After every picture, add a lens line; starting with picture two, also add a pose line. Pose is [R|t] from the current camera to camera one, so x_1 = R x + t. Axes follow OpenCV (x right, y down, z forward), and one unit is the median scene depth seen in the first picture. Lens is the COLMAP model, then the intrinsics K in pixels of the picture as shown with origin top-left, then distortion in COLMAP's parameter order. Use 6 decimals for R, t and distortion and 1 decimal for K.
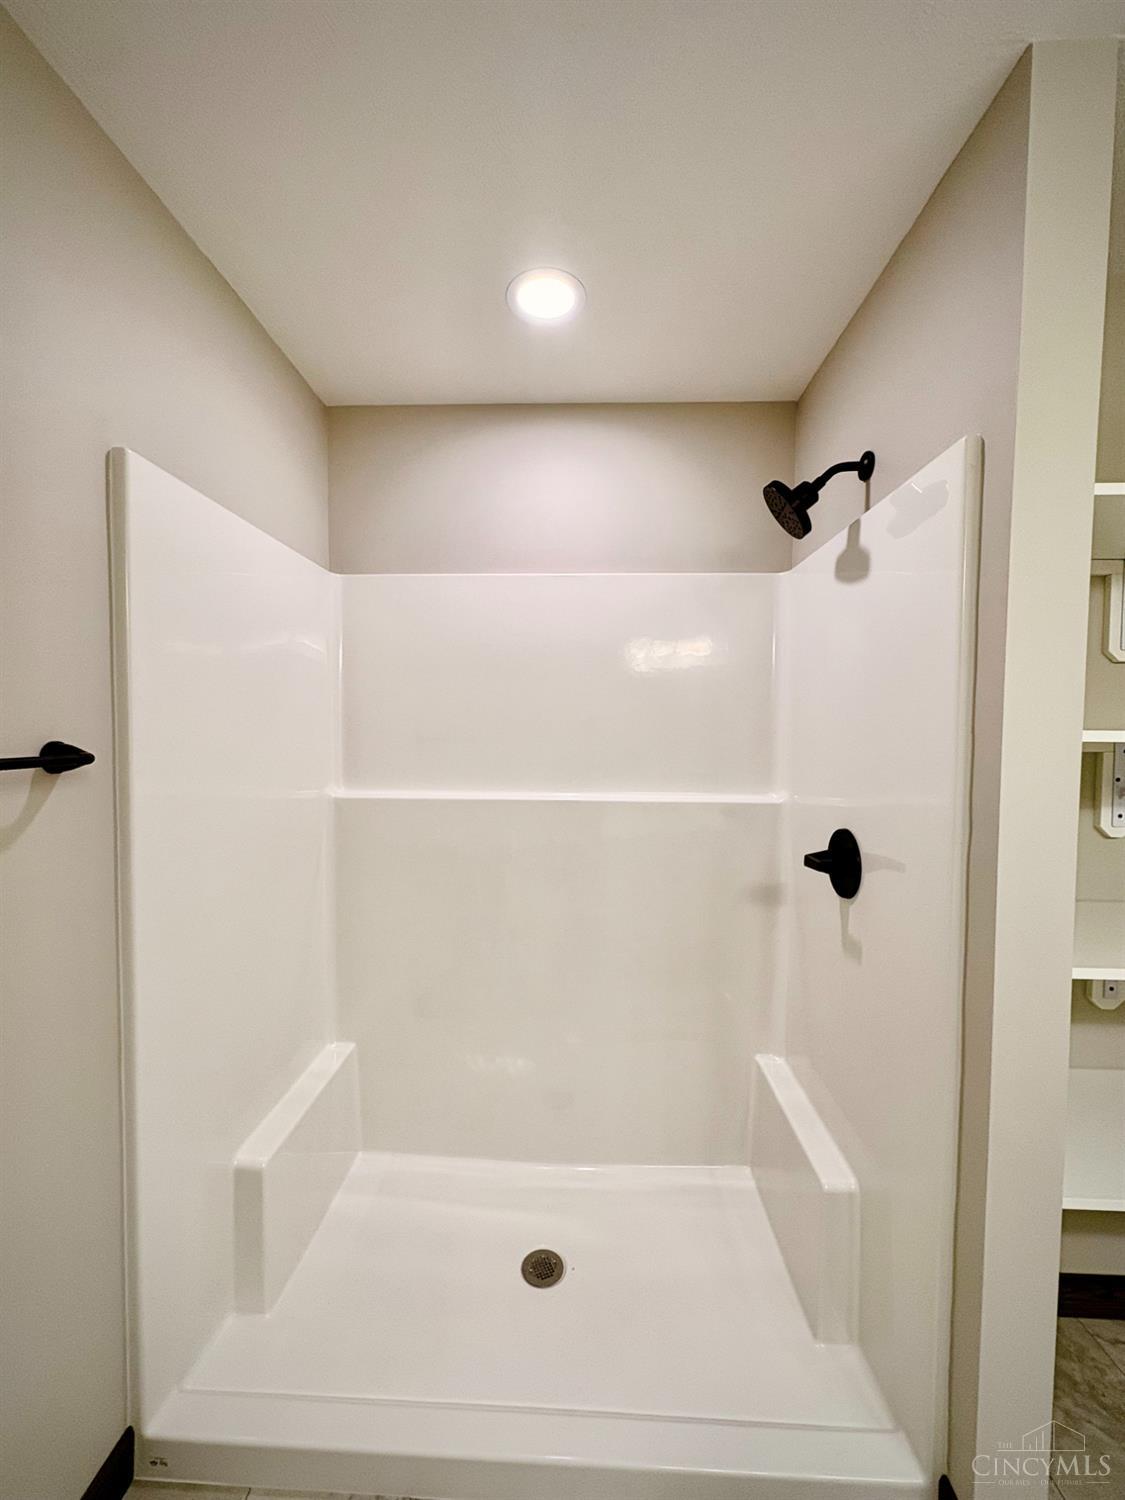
lens RADIAL K [[600.2, 0, 562.5], [0, 600.2, 750.0], [0, 0, 1]] dist [0.000334, -0.000324]
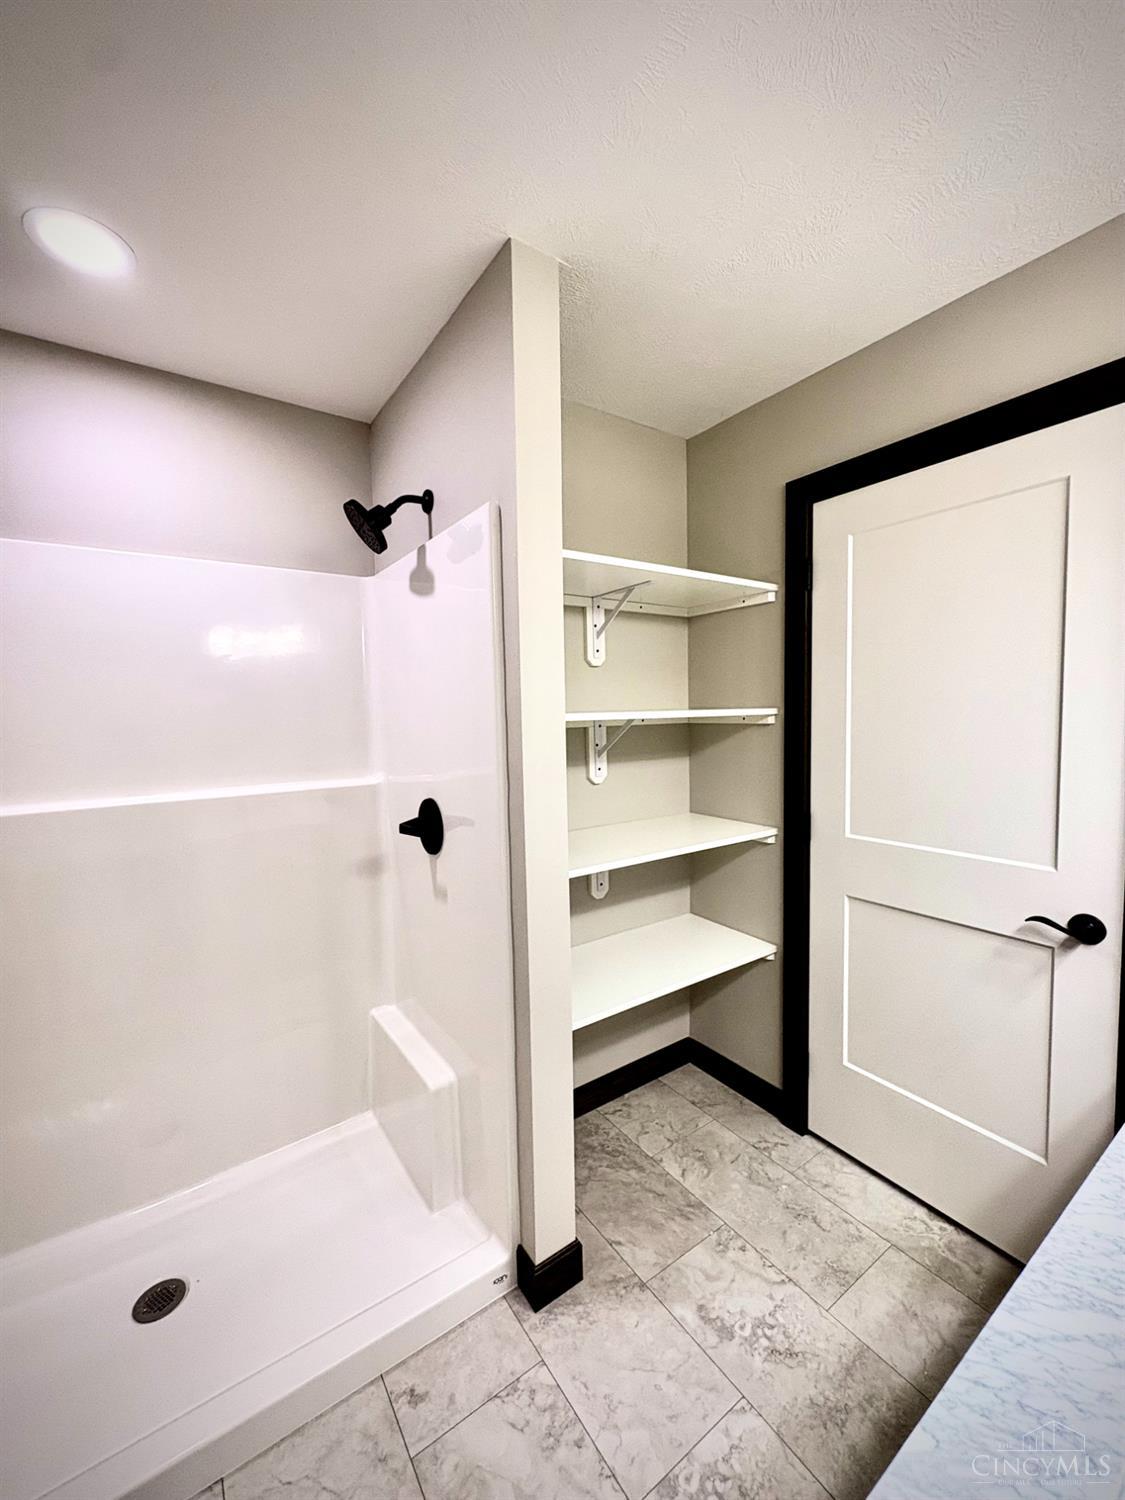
lens RADIAL K [[600.2, 0, 562.5], [0, 600.2, 750.0], [0, 0, 1]] dist [0.000334, -0.000324]
pose [[0.800379, -0.064443, 0.596020, -0.036005], [0.052040, 0.997921, 0.038013, 0.000951], [-0.597231, 0.000592, 0.802069, -0.145085]]
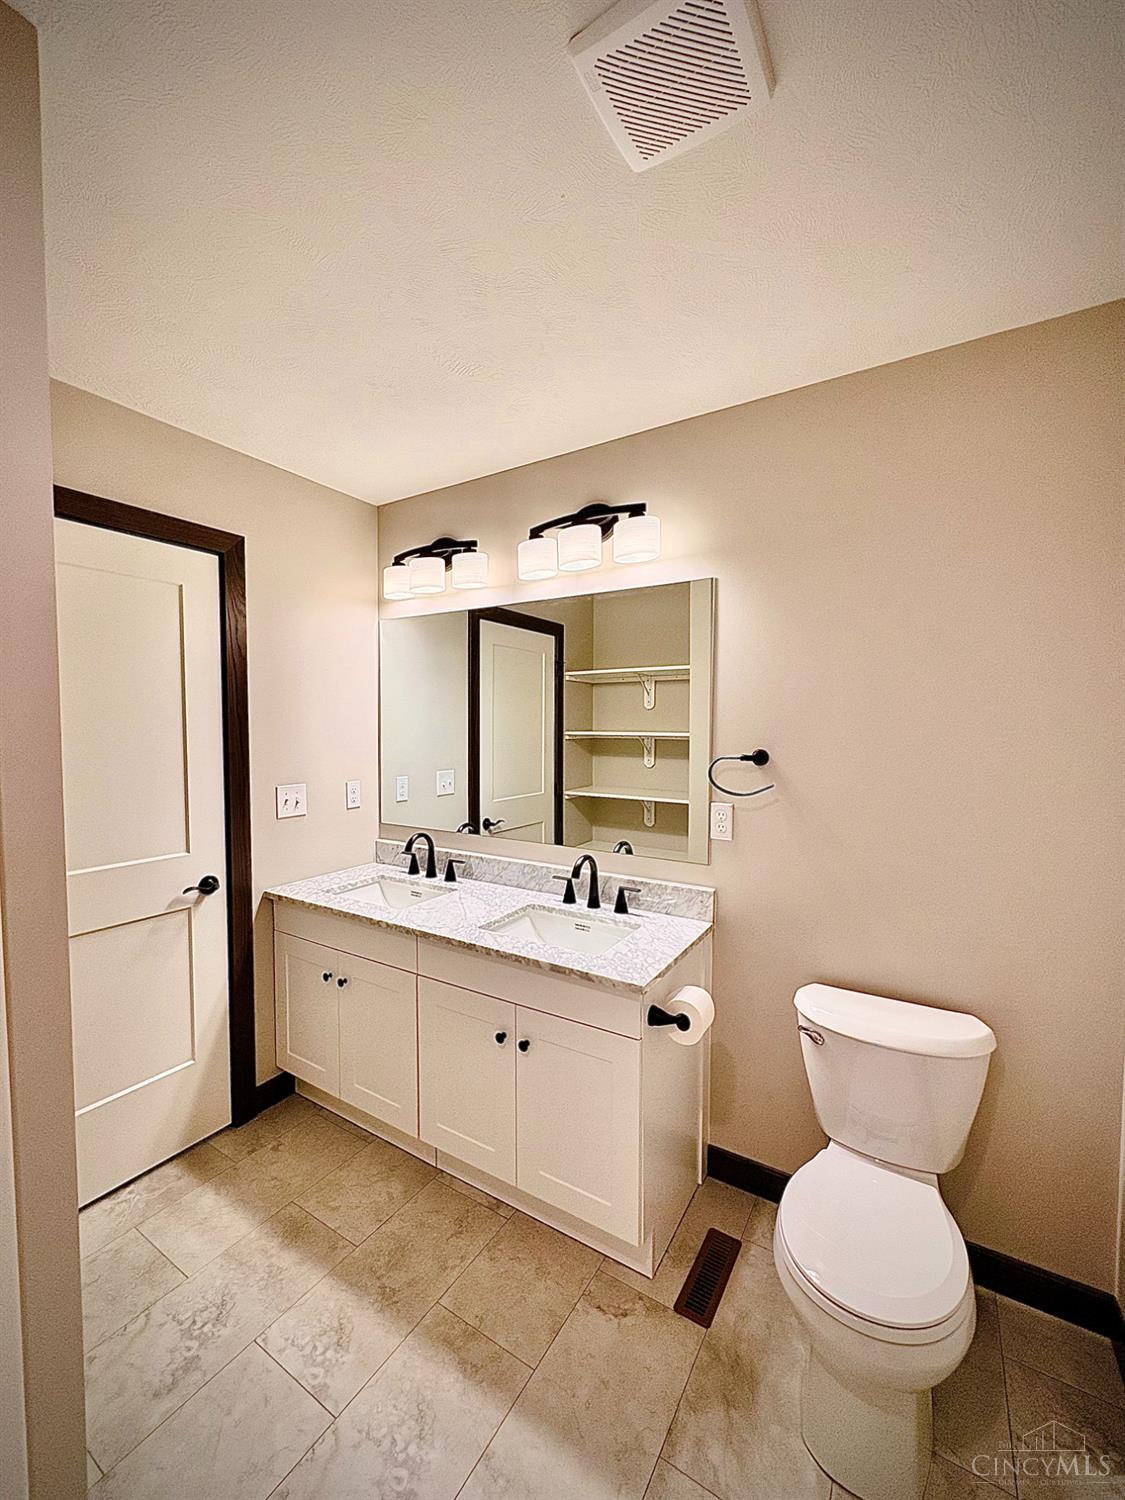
lens RADIAL K [[600.2, 0, 562.5], [0, 600.2, 750.0], [0, 0, 1]] dist [0.000334, -0.000324]
pose [[-0.871060, -0.034079, 0.489993, -1.835760], [0.007202, 0.996597, 0.082117, -0.588266], [-0.491124, 0.075057, -0.867850, 8.089564]]
